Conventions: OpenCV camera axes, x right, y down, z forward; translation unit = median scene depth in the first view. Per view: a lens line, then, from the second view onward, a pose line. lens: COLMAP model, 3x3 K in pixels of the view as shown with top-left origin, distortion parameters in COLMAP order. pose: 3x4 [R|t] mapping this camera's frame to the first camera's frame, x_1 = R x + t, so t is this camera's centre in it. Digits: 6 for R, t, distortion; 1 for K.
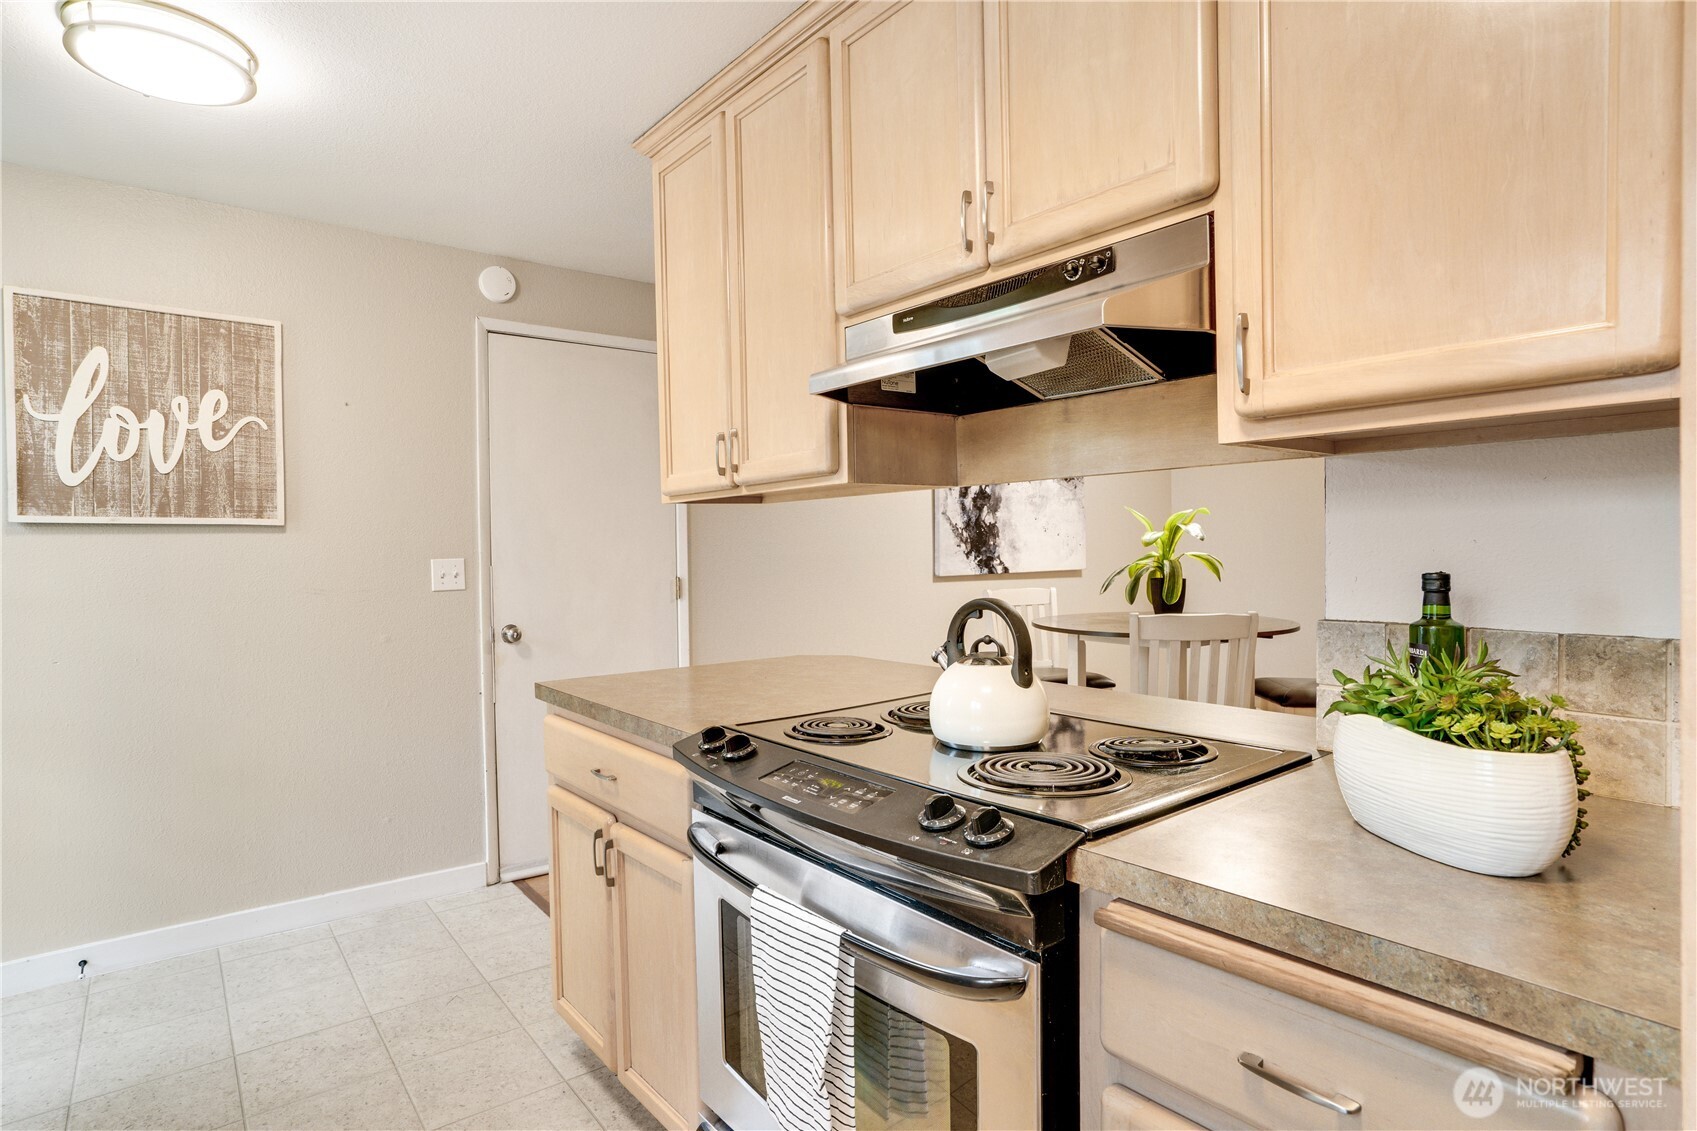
lens RADIAL K [[923.1, 0, 844.3], [0, 923.1, 564.8], [0, 0, 1]] dist [0.001521, 0.006881]
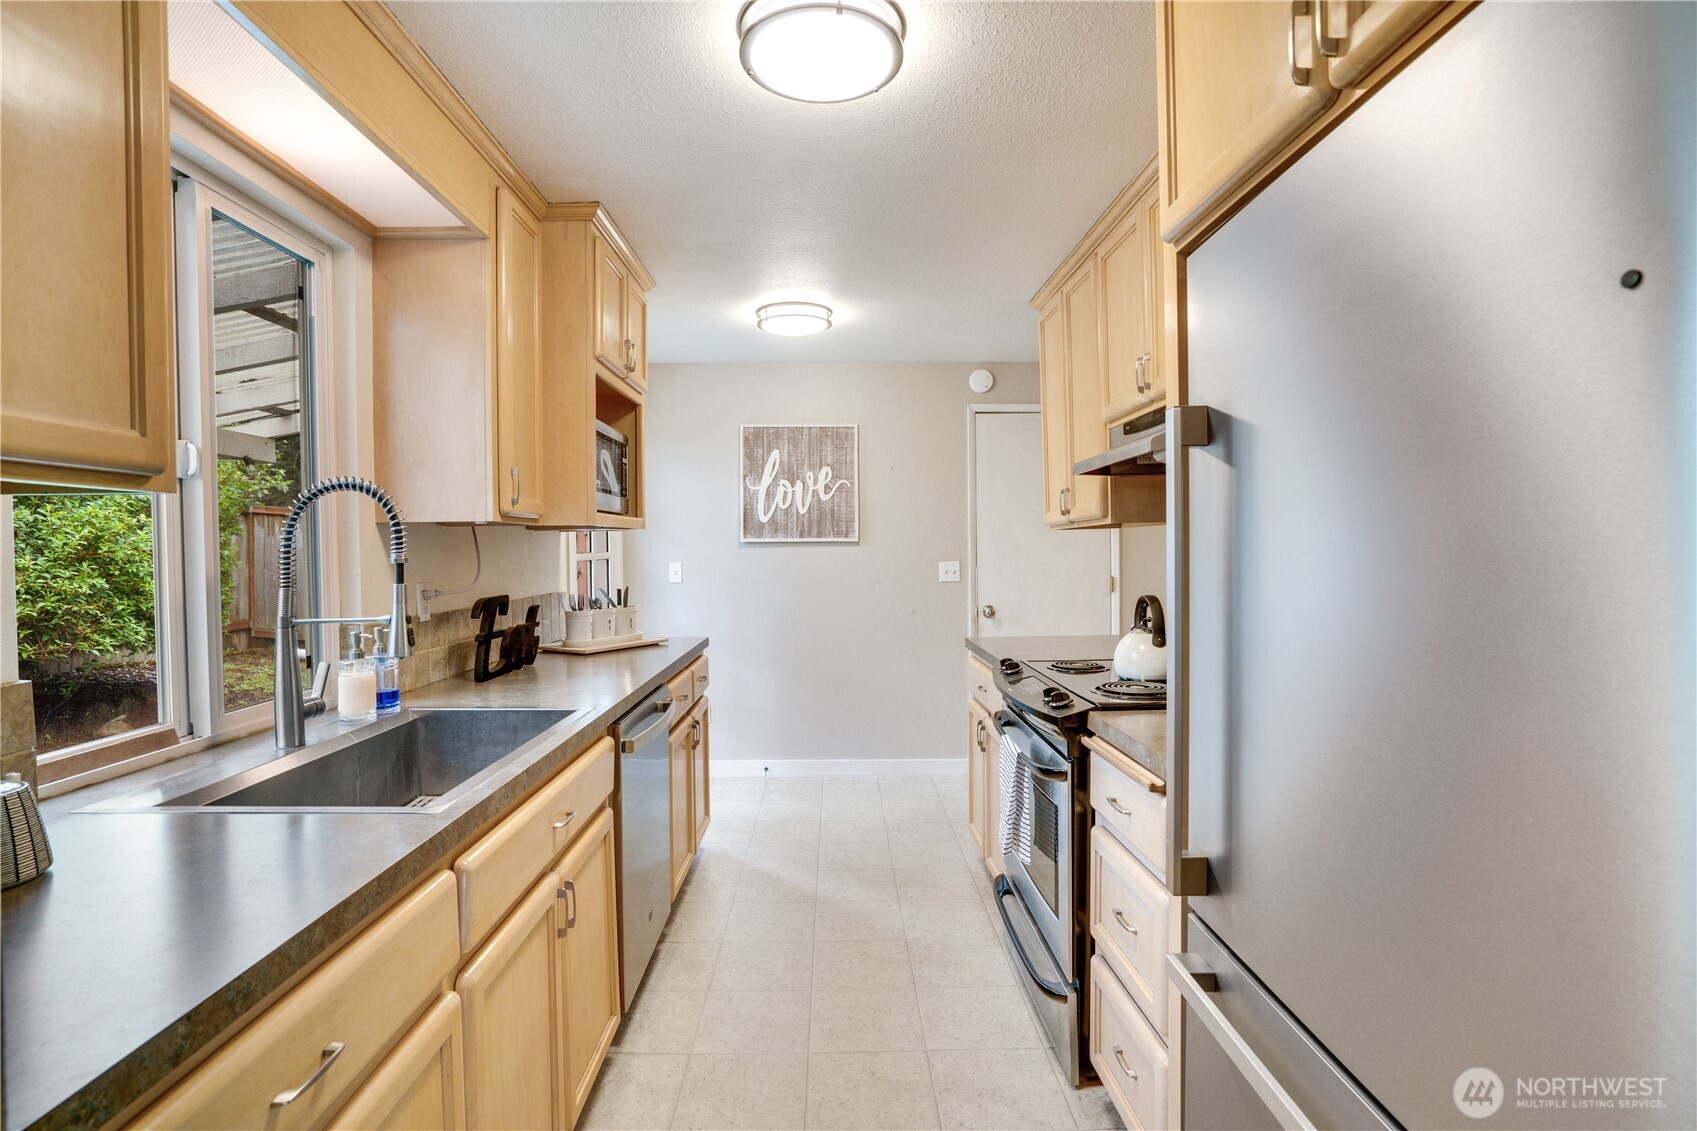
lens RADIAL K [[835.3, 0, 849.8], [0, 835.3, 559.4], [0, 0, 1]] dist [-0.001063, 0.000031]
pose [[0.812522, 0.011934, -0.582809, 0.314867], [-0.011554, 0.999924, 0.004368, -0.017214], [0.582817, 0.003185, 0.812597, -0.299433]]
